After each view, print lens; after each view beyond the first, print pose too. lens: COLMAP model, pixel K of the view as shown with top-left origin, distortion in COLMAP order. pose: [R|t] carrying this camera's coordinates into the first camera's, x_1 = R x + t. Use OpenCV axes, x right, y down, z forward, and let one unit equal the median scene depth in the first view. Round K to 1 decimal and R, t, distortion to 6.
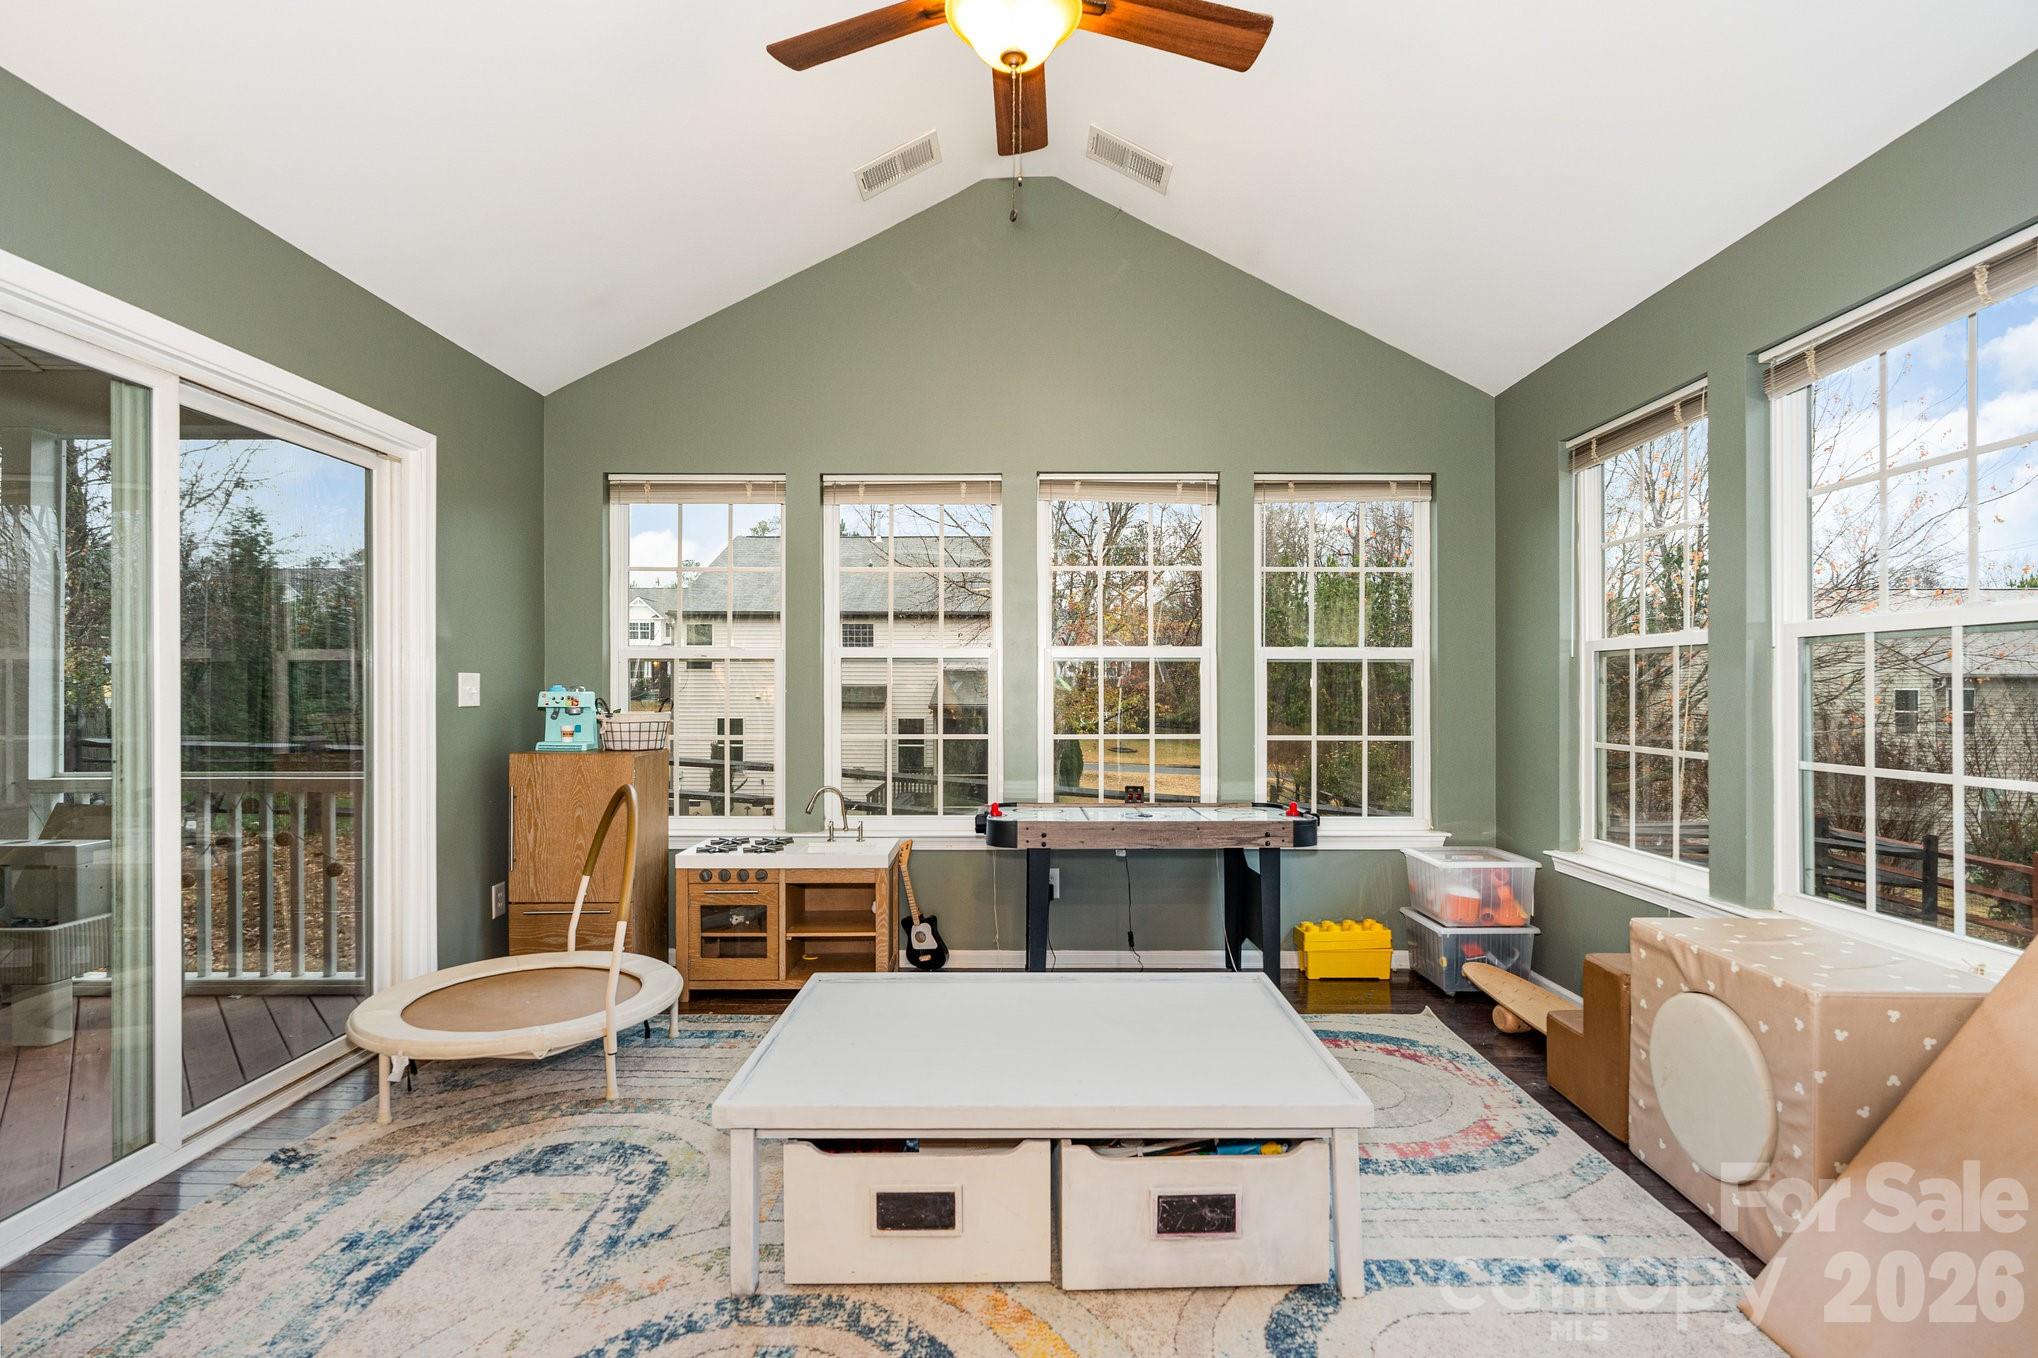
lens RADIAL K [[936.0, 0, 1023.6], [0, 936.0, 686.6], [0, 0, 1]] dist [0.000012, 0.000006]
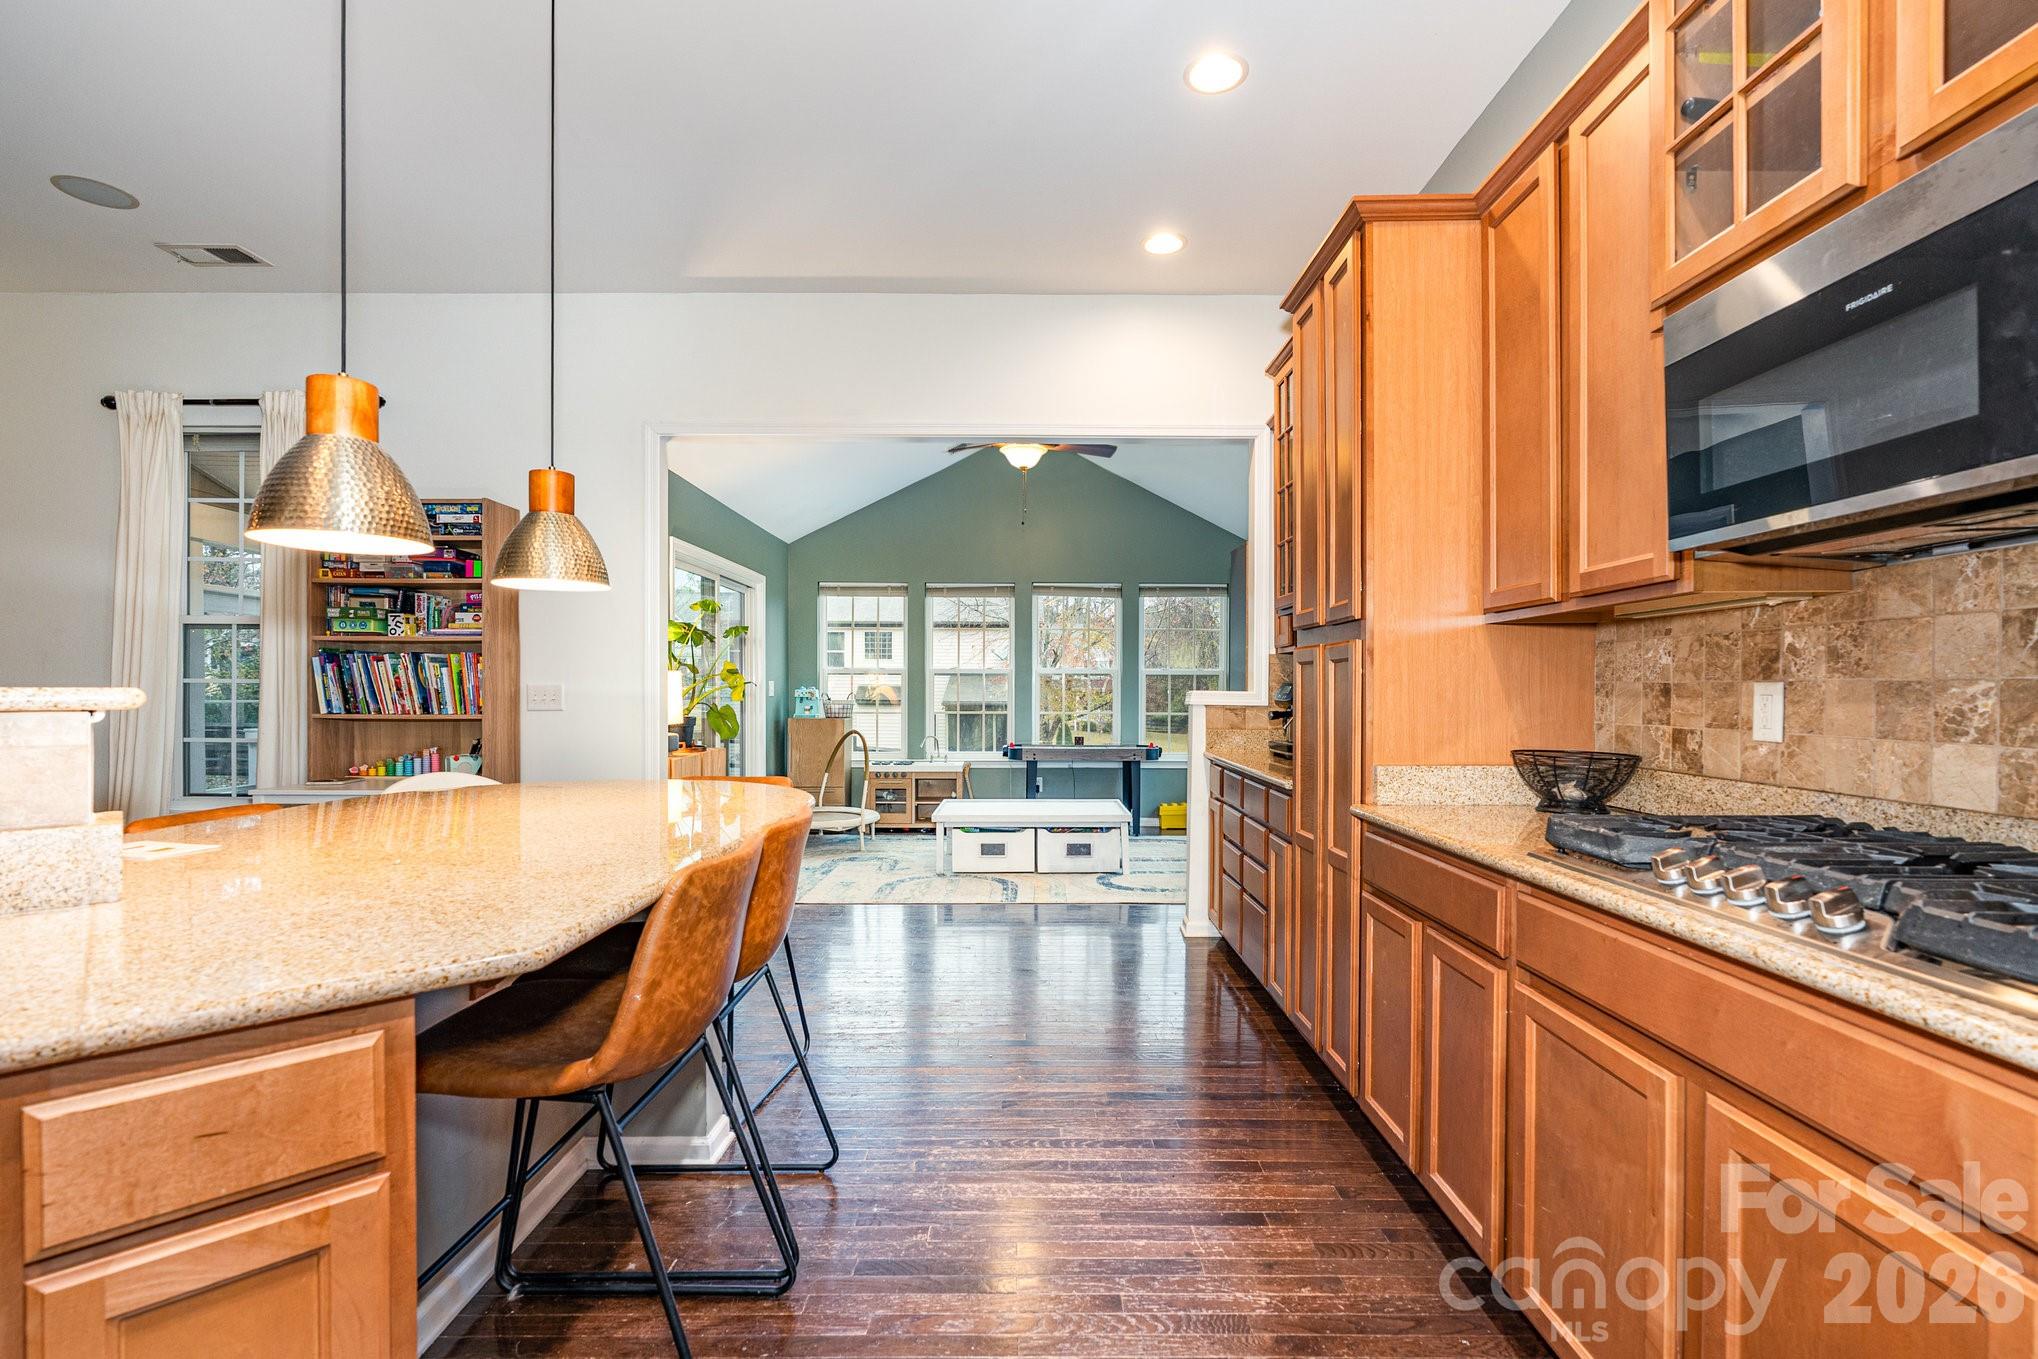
lens RADIAL K [[936.0, 0, 1018.2], [0, 936.0, 687.0], [0, 0, 1]] dist [0.000012, 0.000006]
pose [[0.999985, 0.000449, -0.005371, -0.004755], [-0.000446, 1.000000, 0.000478, -0.001795], [0.005371, -0.000476, 0.999985, -1.155670]]
